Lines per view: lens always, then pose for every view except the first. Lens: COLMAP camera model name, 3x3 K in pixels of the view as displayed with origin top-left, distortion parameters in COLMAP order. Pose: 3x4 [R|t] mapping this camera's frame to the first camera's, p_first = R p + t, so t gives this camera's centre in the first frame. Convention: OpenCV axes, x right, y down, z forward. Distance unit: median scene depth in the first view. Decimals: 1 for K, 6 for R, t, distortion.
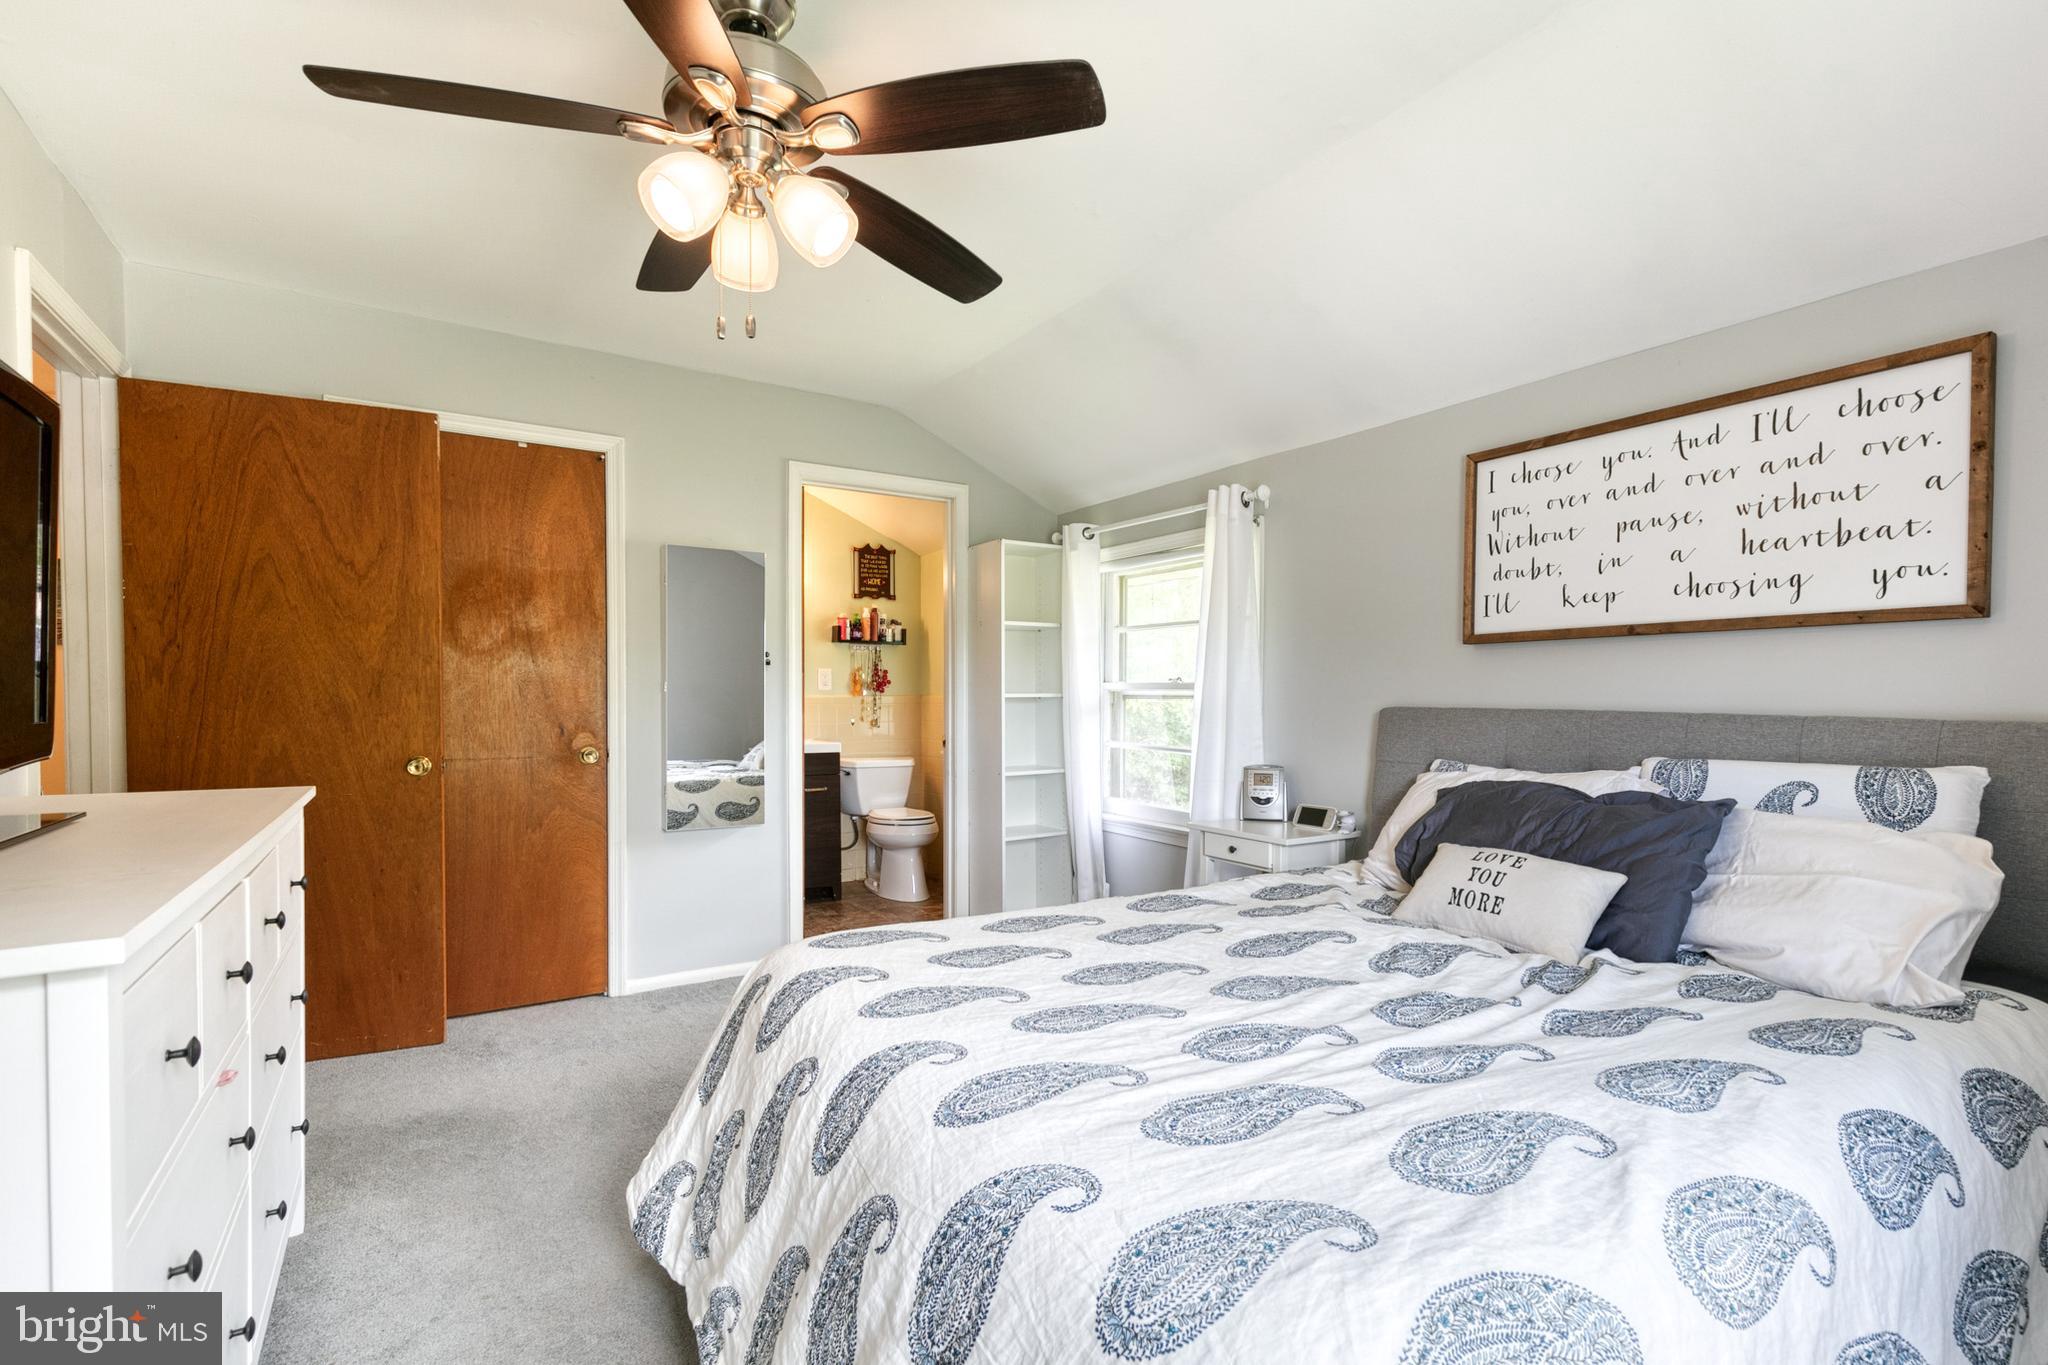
lens RADIAL K [[946.9, 0, 1024.5], [0, 946.9, 691.6], [0, 0, 1]] dist [0.010525, -0.004342]
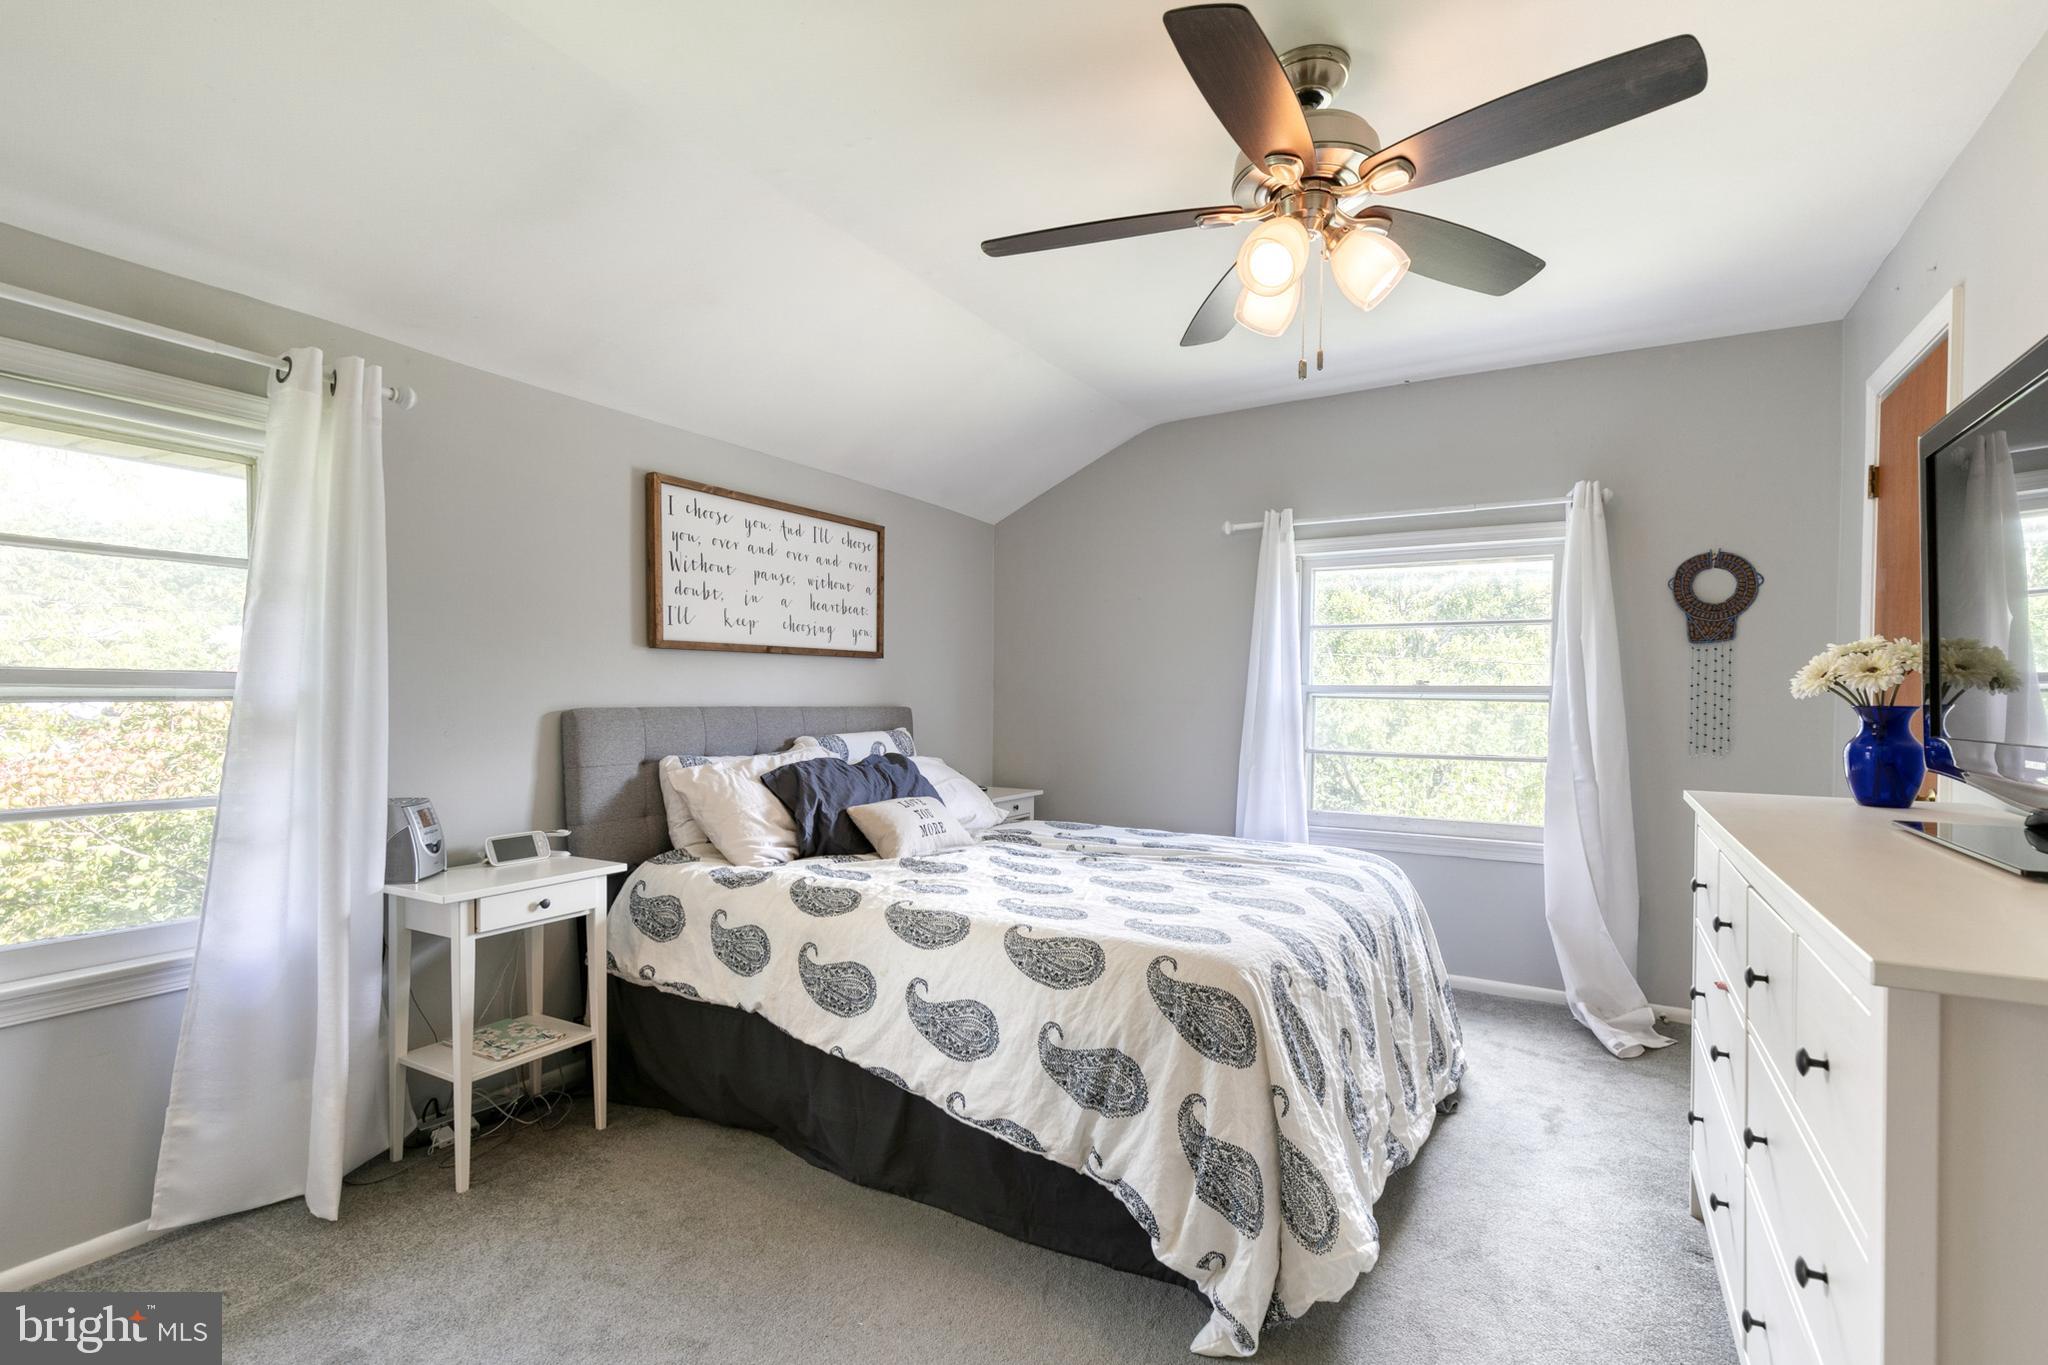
lens RADIAL K [[946.9, 0, 1024.6], [0, 946.9, 692.6], [0, 0, 1]] dist [0.010525, -0.004342]
pose [[-0.469590, -0.001262, 0.882884, -0.797347], [-0.005243, 0.999985, -0.001359, -0.000453], [-0.882869, -0.005267, -0.469590, 1.335083]]
